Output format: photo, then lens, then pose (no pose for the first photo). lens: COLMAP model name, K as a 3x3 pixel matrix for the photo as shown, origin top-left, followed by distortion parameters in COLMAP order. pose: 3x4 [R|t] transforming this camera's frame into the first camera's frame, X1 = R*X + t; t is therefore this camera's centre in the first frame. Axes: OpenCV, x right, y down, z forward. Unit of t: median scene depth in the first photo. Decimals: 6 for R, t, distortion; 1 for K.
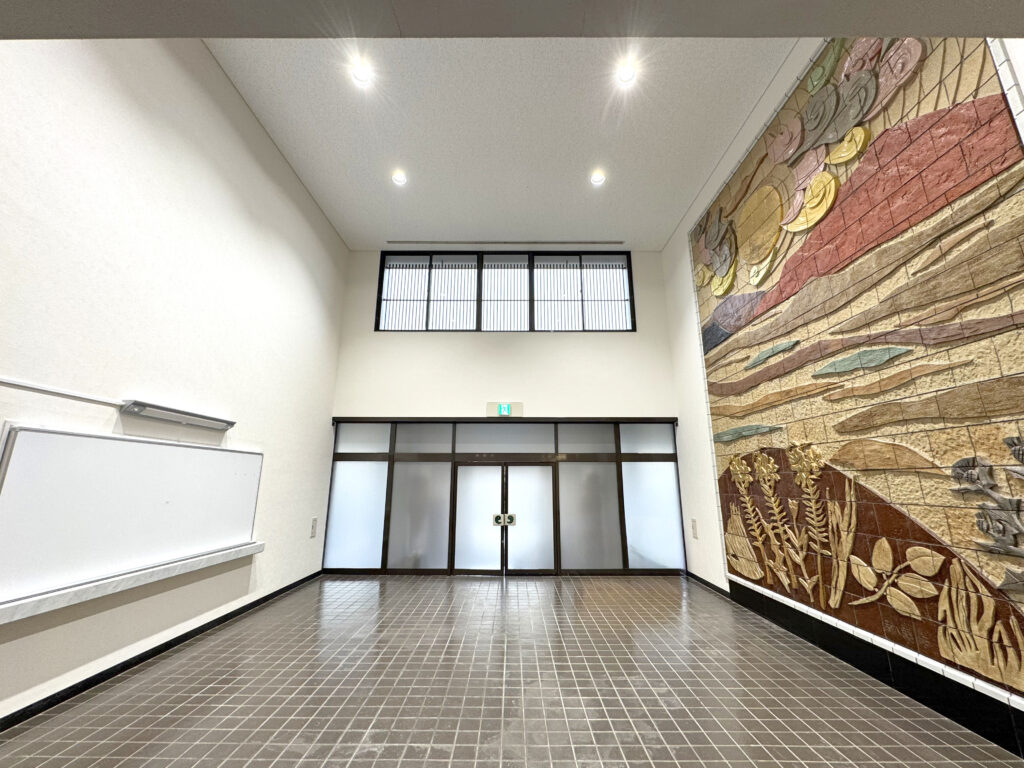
lens RADIAL K [[407.9, 0, 511.4], [0, 407.9, 380.5], [0, 0, 1]] dist [-0.000291, -0.000291]
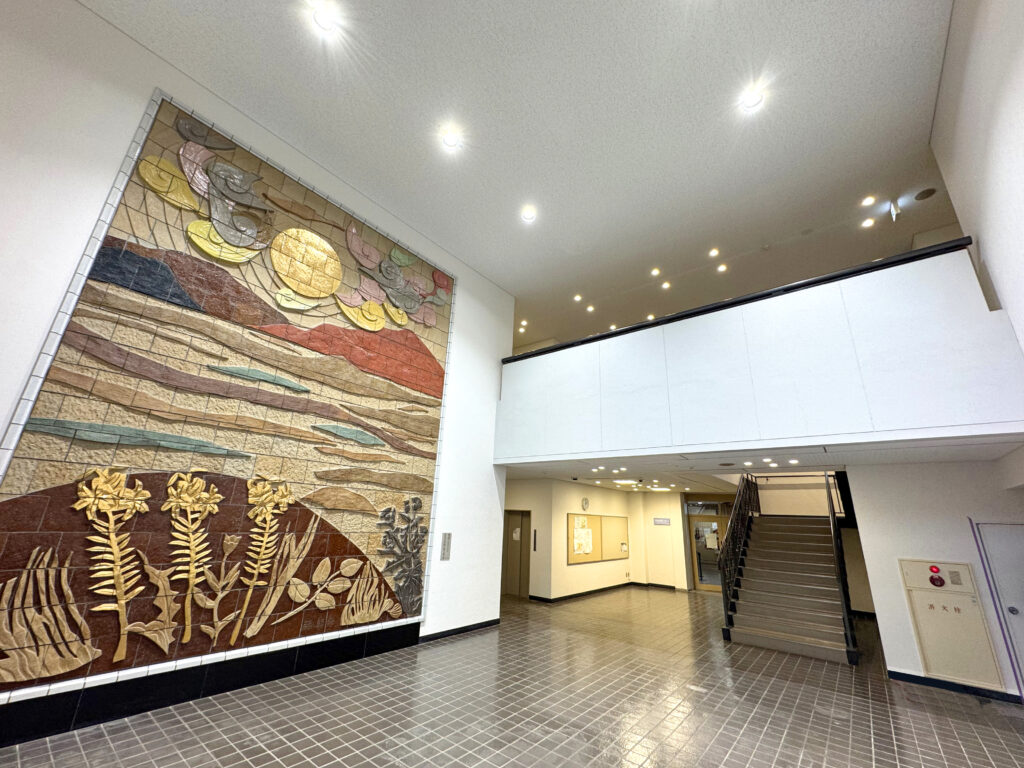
lens RADIAL K [[407.9, 0, 512.1], [0, 407.9, 388.5], [0, 0, 1]] dist [-0.000291, -0.000291]
pose [[-0.777845, 0.158814, 0.608059, -0.502373], [-0.190730, 0.862253, -0.469192, 0.379412], [-0.598815, -0.480934, -0.640409, 1.632146]]
